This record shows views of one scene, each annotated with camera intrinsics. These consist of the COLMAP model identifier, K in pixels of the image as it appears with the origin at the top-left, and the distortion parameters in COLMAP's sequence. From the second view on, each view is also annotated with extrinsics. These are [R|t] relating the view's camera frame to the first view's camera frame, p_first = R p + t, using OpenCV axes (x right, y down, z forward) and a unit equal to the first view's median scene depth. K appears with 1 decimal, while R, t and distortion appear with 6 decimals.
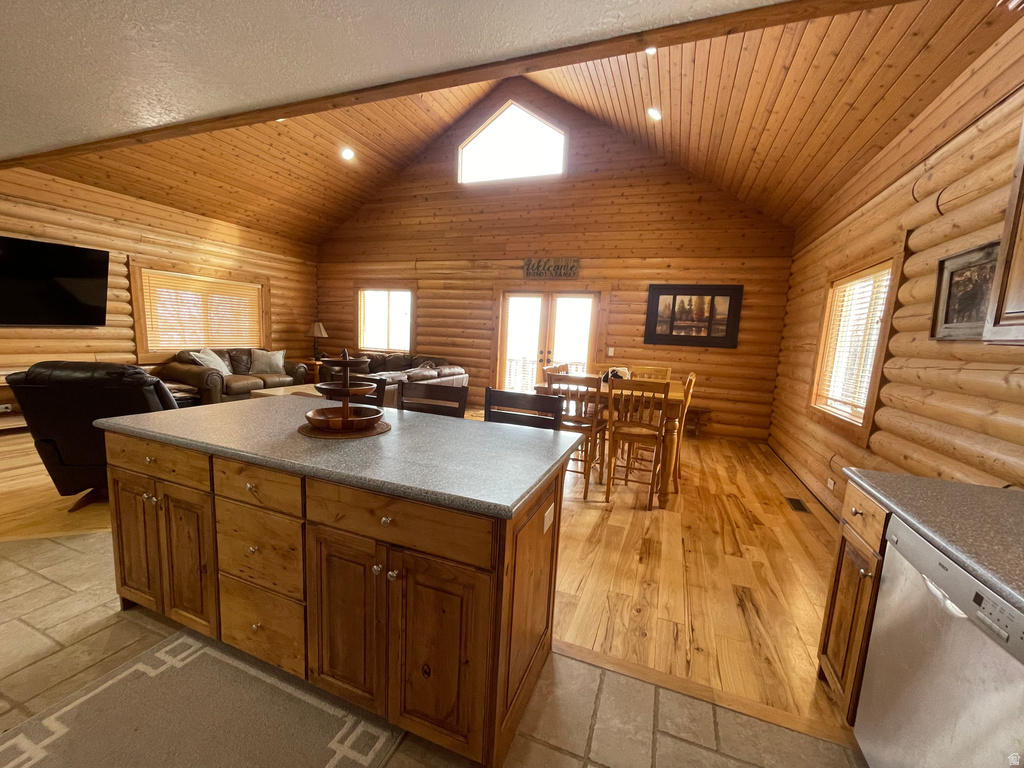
lens RADIAL K [[412.8, 0, 509.8], [0, 412.8, 388.4], [0, 0, 1]] dist [-0.003135, 0.000574]
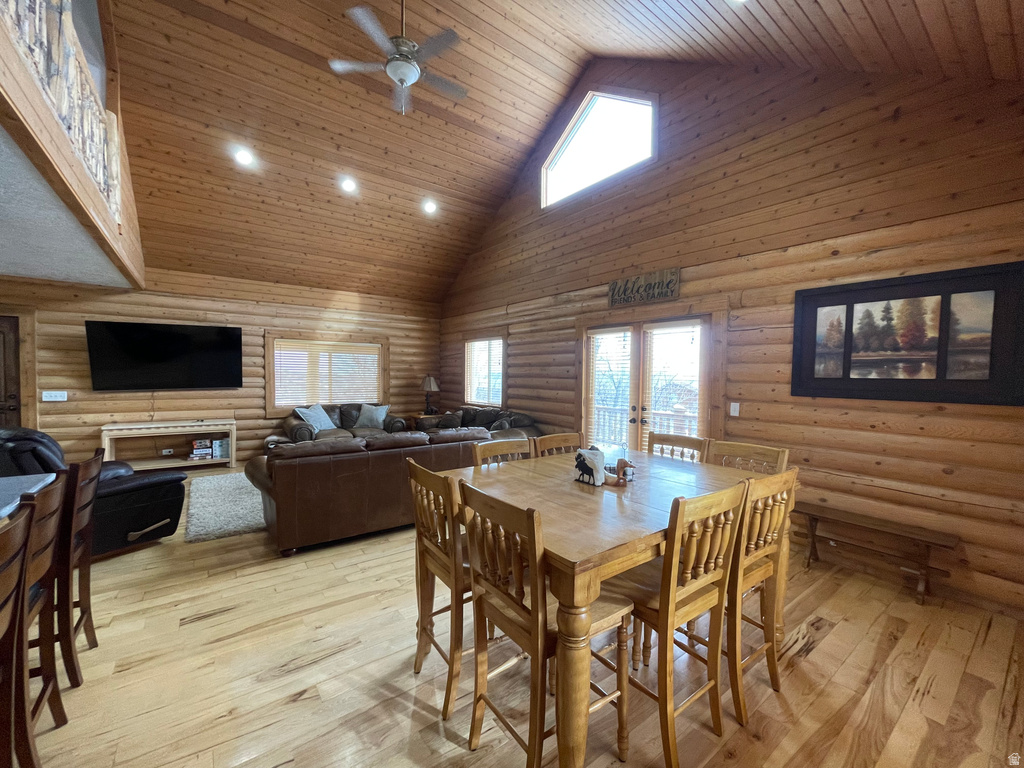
lens RADIAL K [[412.8, 0, 509.8], [0, 412.8, 389.8], [0, 0, 1]] dist [-0.003135, 0.000574]
pose [[0.849778, -0.018899, -0.526801, 0.296744], [-0.039499, 0.994265, -0.099385, -0.046205], [0.525658, 0.105263, 0.844158, 0.331096]]
